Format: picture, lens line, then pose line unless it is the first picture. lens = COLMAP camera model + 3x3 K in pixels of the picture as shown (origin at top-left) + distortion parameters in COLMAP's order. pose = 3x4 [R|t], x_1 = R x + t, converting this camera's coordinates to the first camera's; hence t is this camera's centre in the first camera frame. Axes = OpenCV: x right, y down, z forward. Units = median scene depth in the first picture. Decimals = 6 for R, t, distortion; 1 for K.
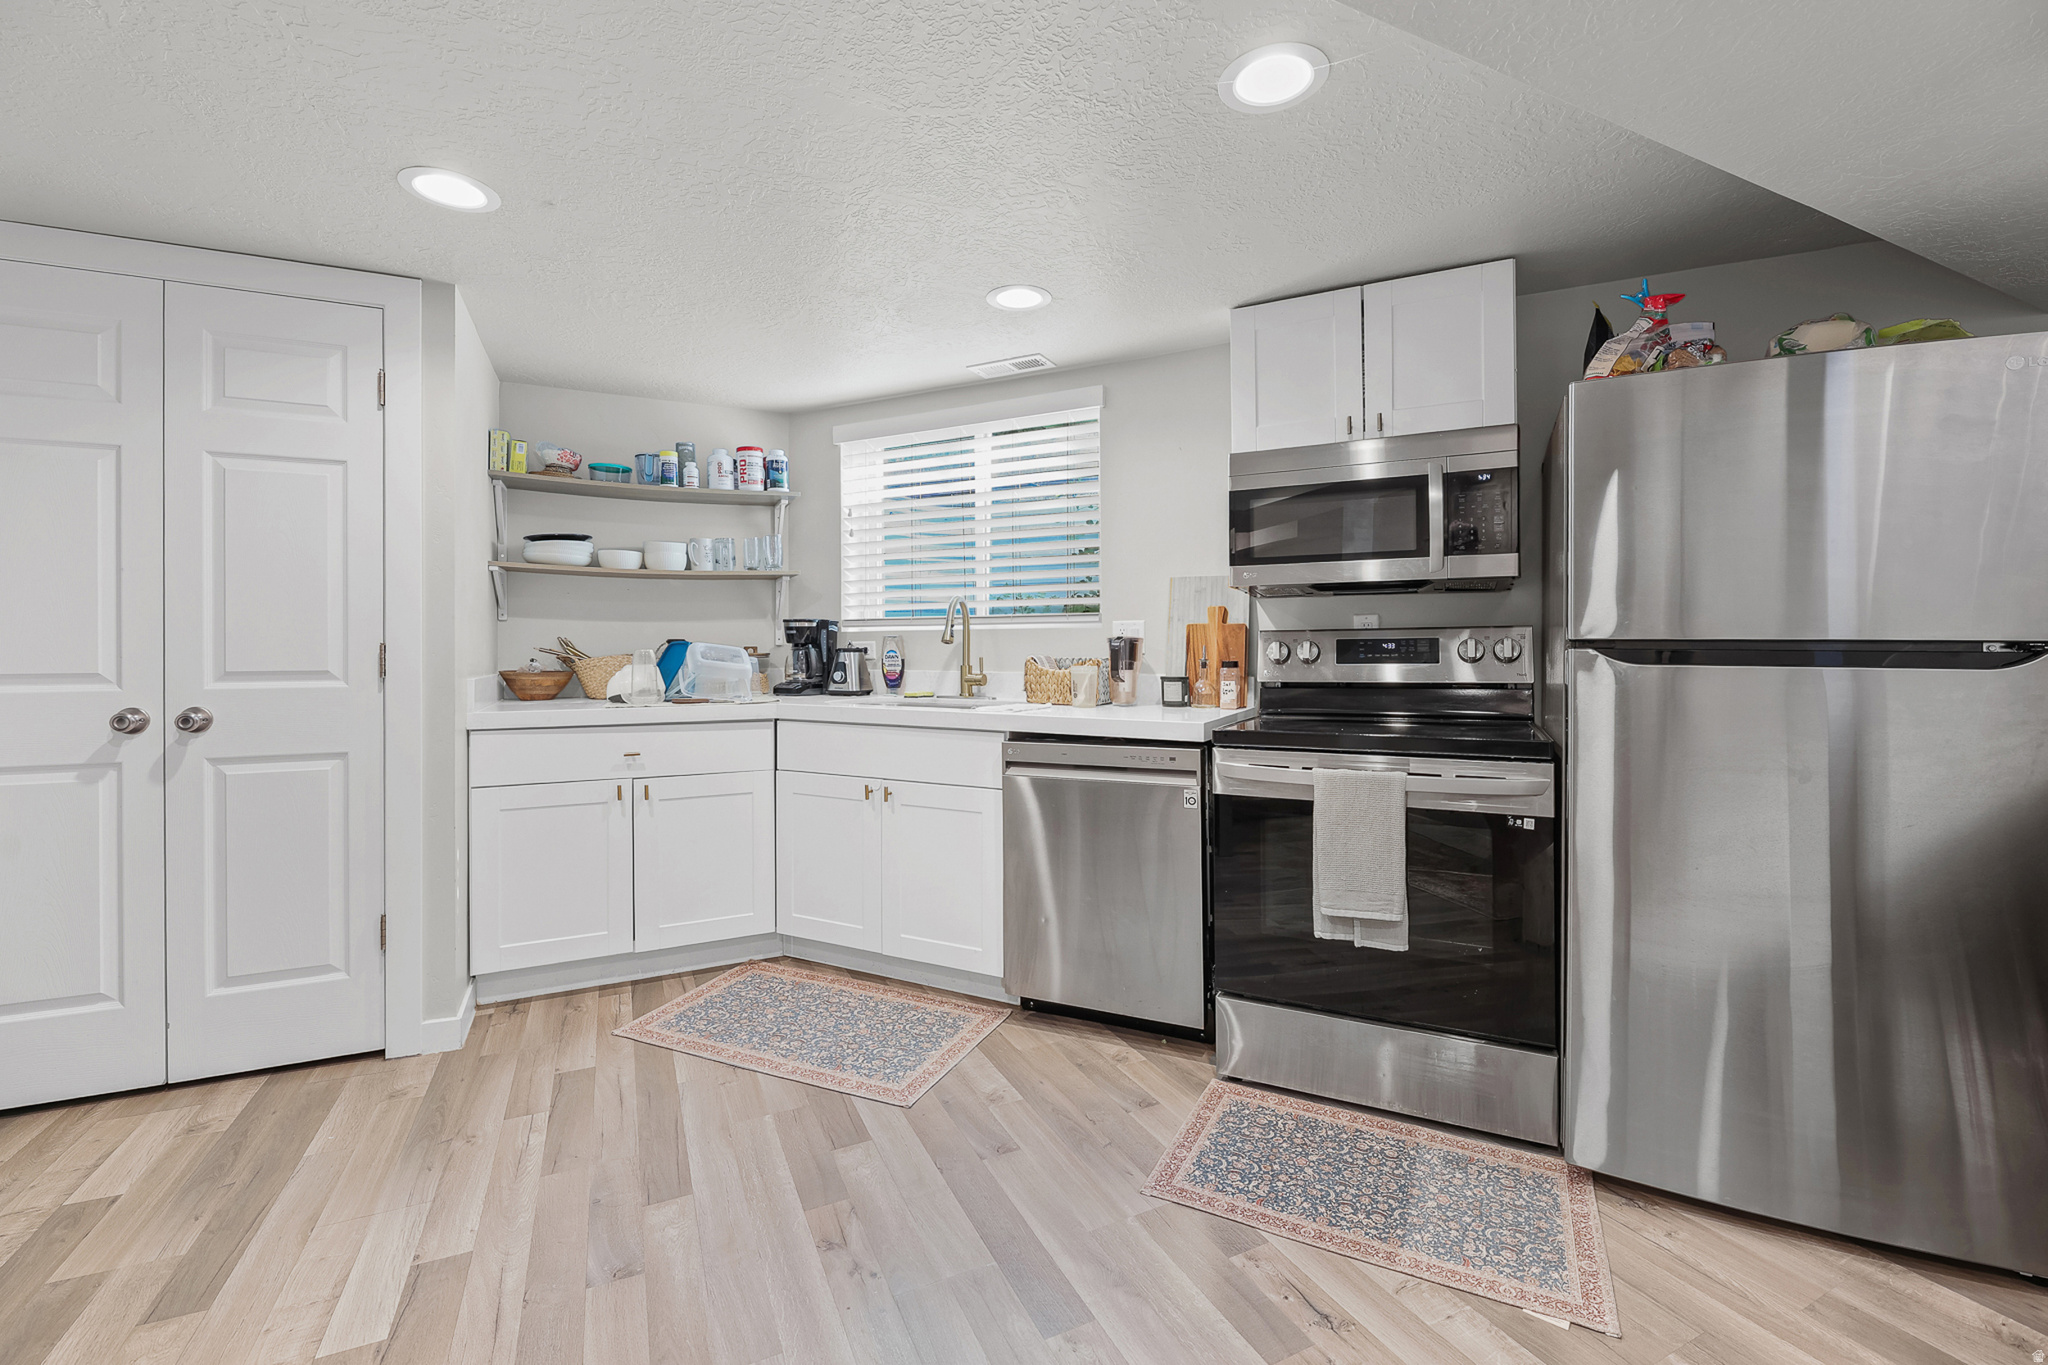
lens RADIAL K [[863.2, 0, 1021.2], [0, 863.2, 644.7], [0, 0, 1]] dist [0.000177, -0.000120]
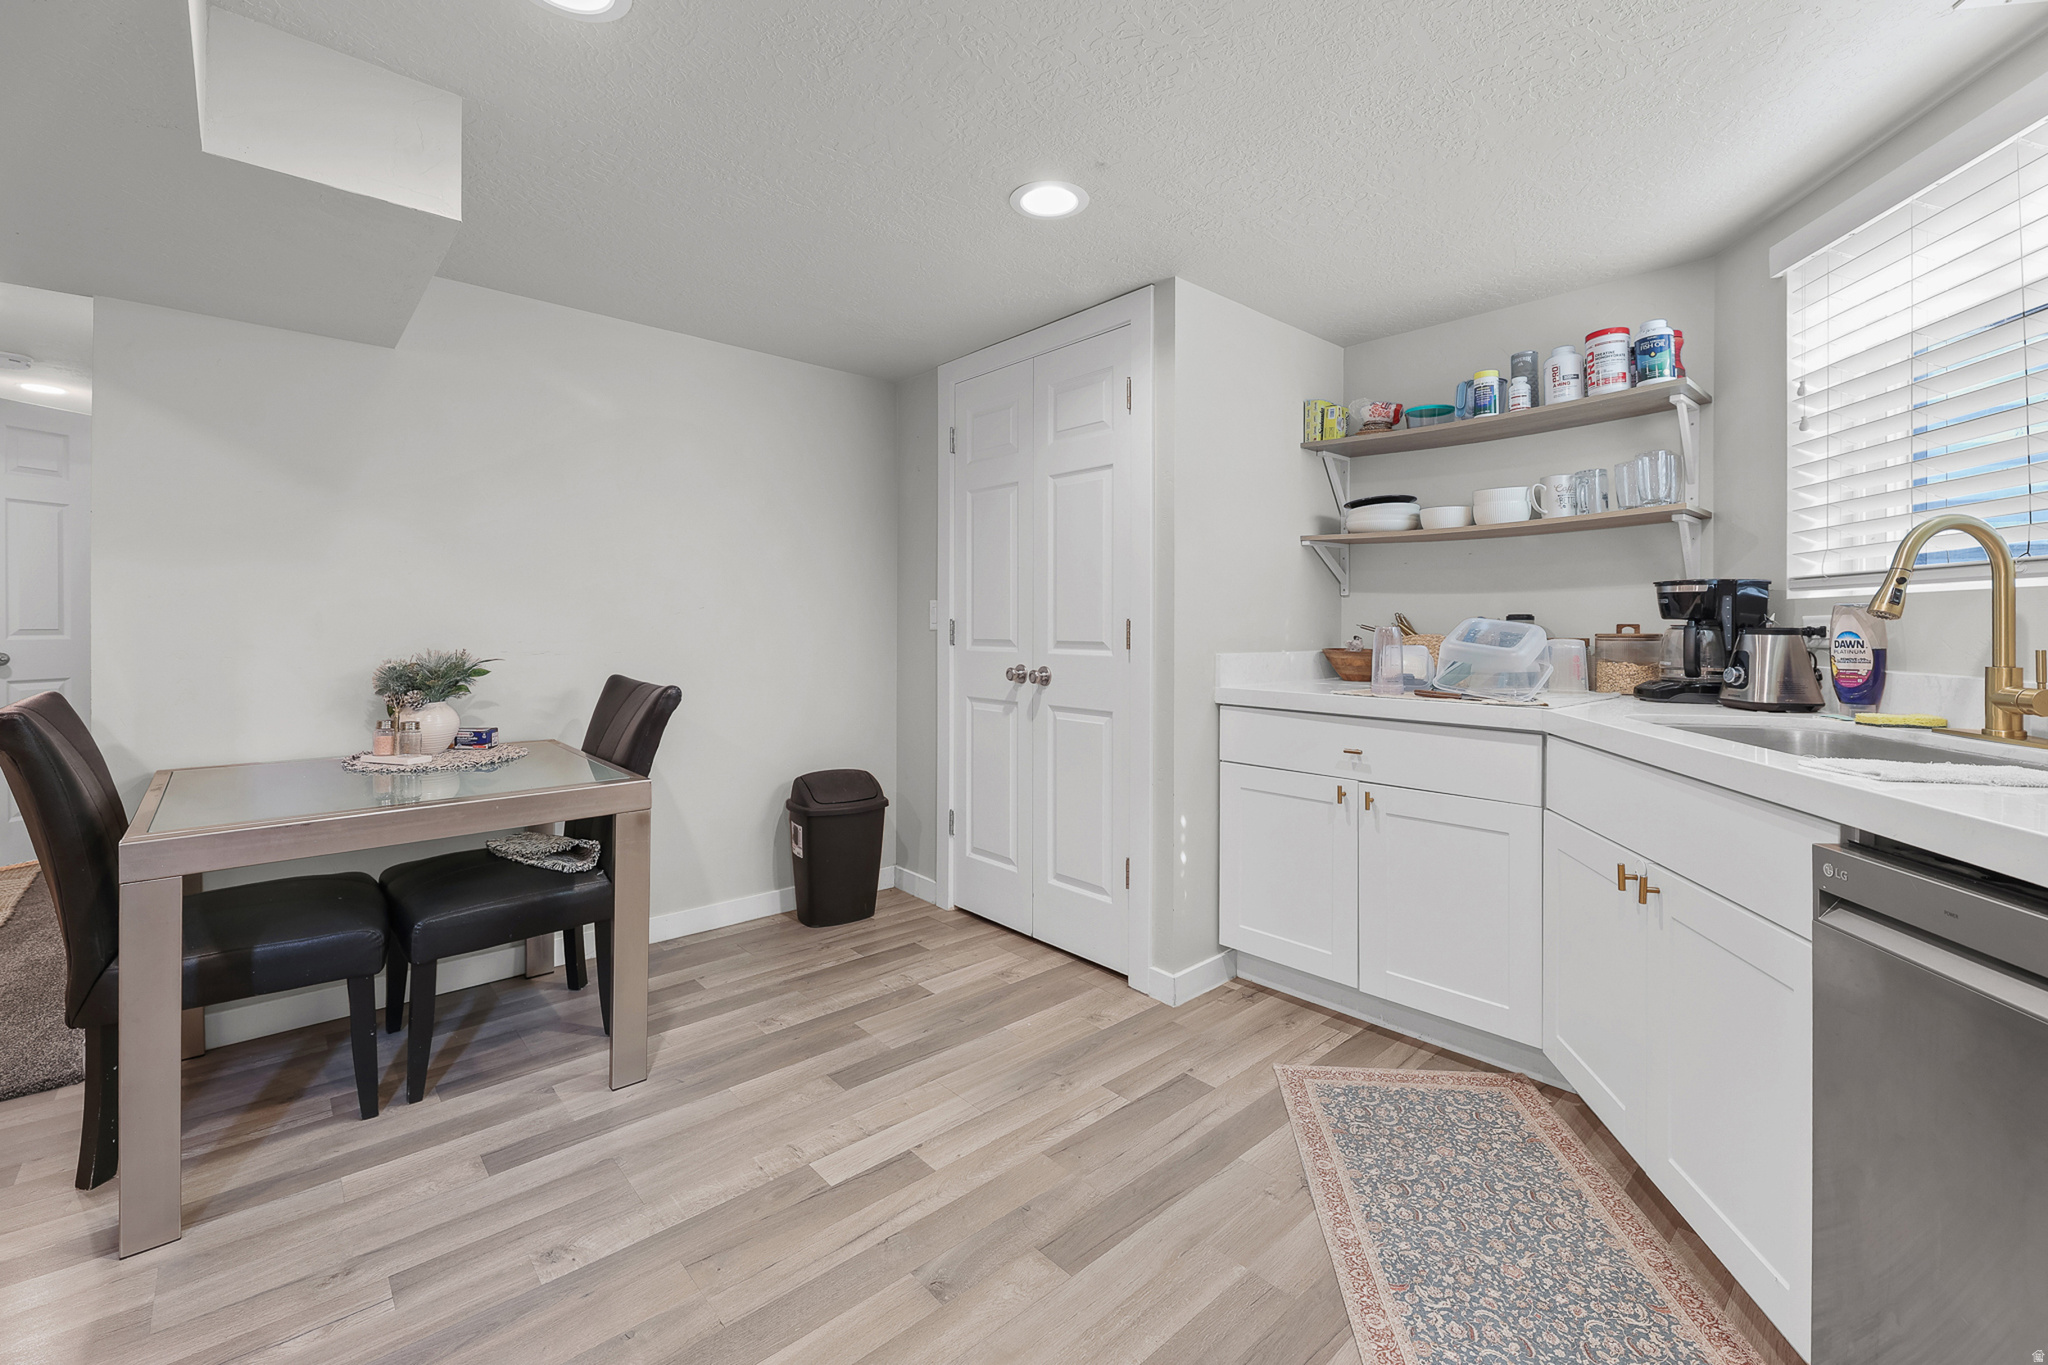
lens RADIAL K [[865.0, 0, 1020.2], [0, 865.0, 623.6], [0, 0, 1]] dist [0.002313, -0.000068]
pose [[0.289599, 0.005360, -0.957133, 0.228944], [-0.000671, 0.999985, 0.005397, -0.001299], [0.957148, -0.000920, 0.289599, 0.398900]]
